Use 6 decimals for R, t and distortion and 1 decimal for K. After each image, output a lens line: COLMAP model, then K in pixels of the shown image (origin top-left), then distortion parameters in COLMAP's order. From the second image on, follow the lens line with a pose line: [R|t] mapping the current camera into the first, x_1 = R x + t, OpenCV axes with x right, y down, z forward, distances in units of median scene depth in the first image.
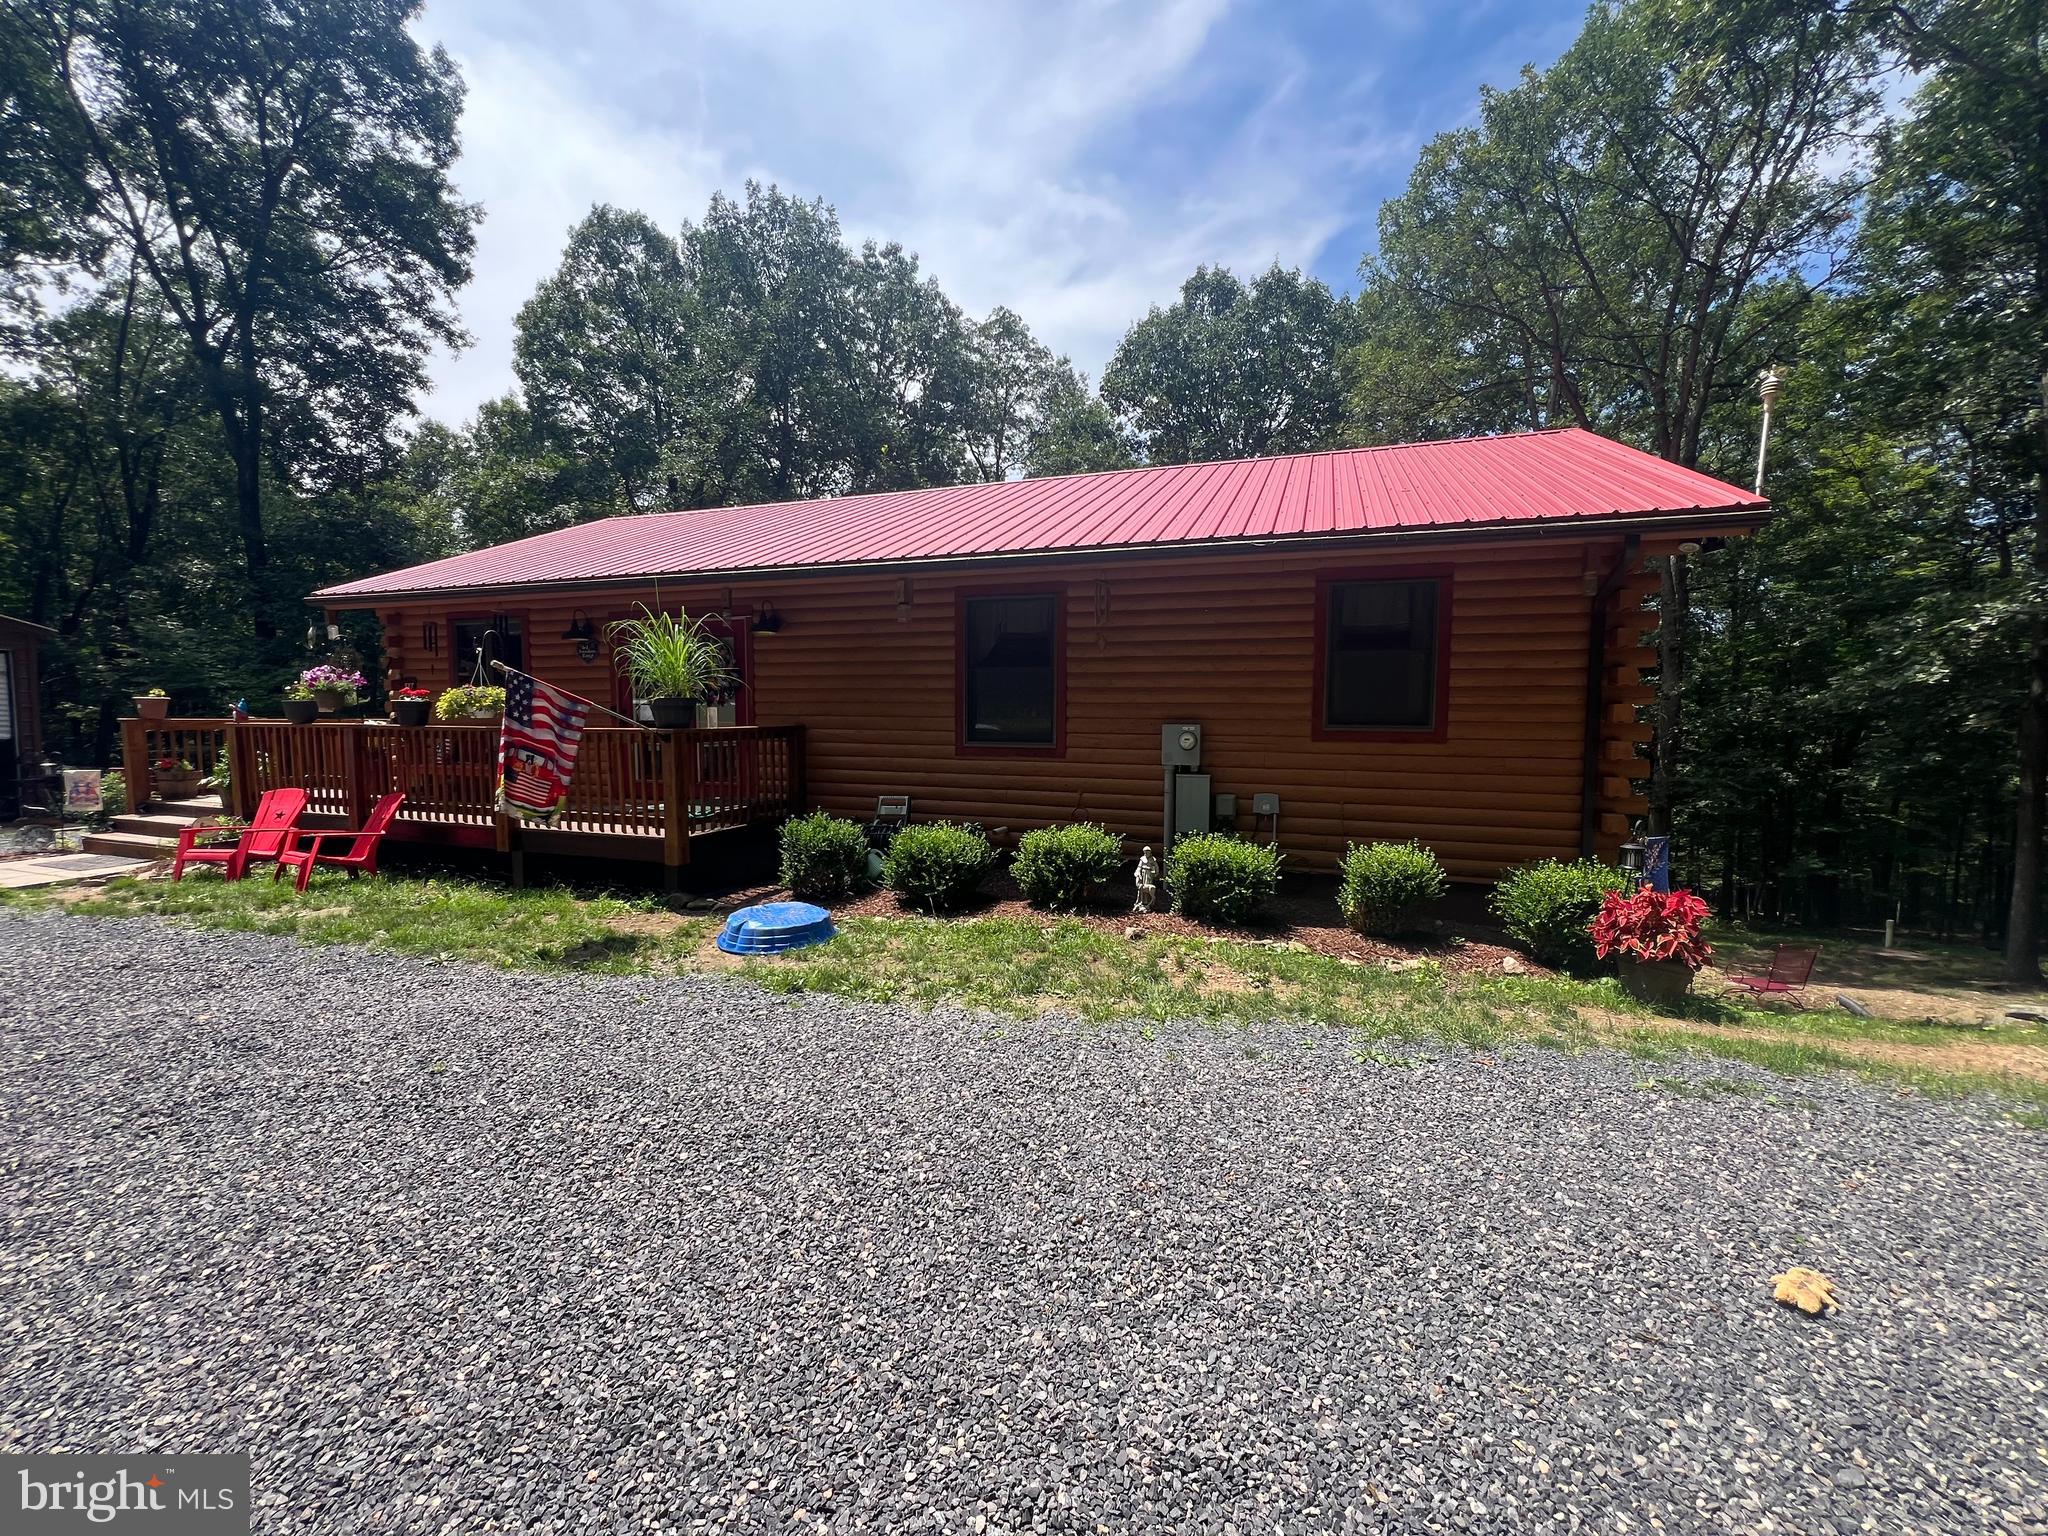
lens RADIAL K [[830.1, 0, 1012.5], [0, 830.1, 758.7], [0, 0, 1]] dist [0.003816, 0.000323]
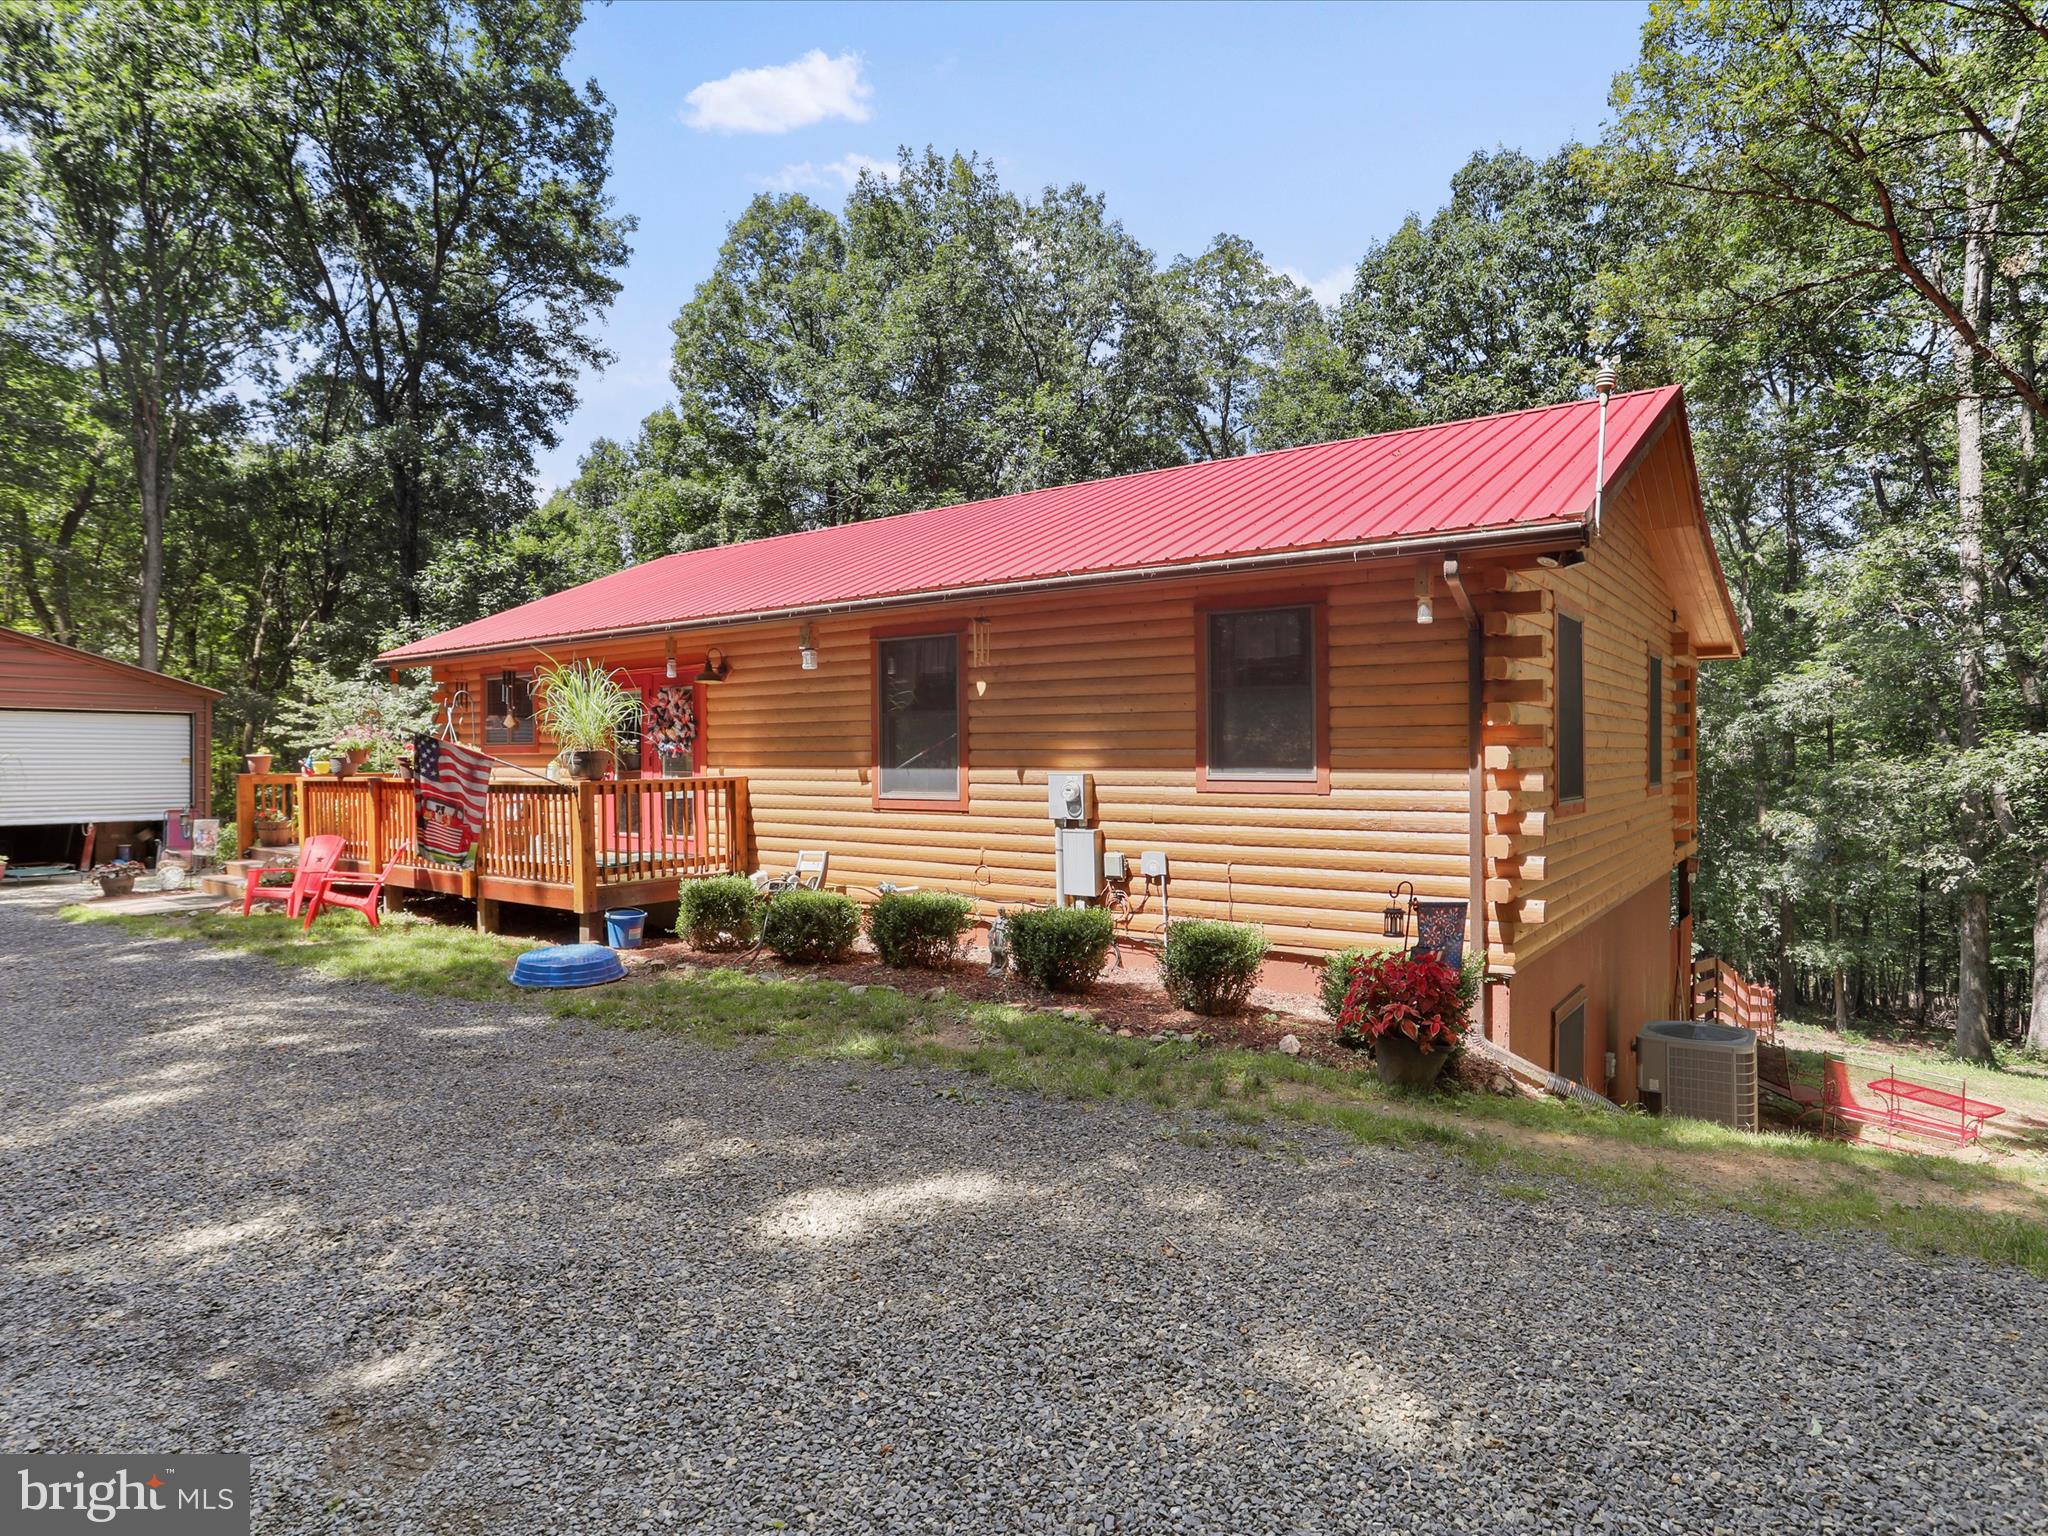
lens RADIAL K [[1127.3, 0, 1024.6], [0, 1127.3, 749.0], [0, 0, 1]] dist [-0.066925, 0.042241]
pose [[0.962124, -0.014142, -0.272244, 0.112707], [-0.000972, 0.998469, -0.055301, 0.000229], [0.272609, 0.053471, 0.960638, -0.045548]]
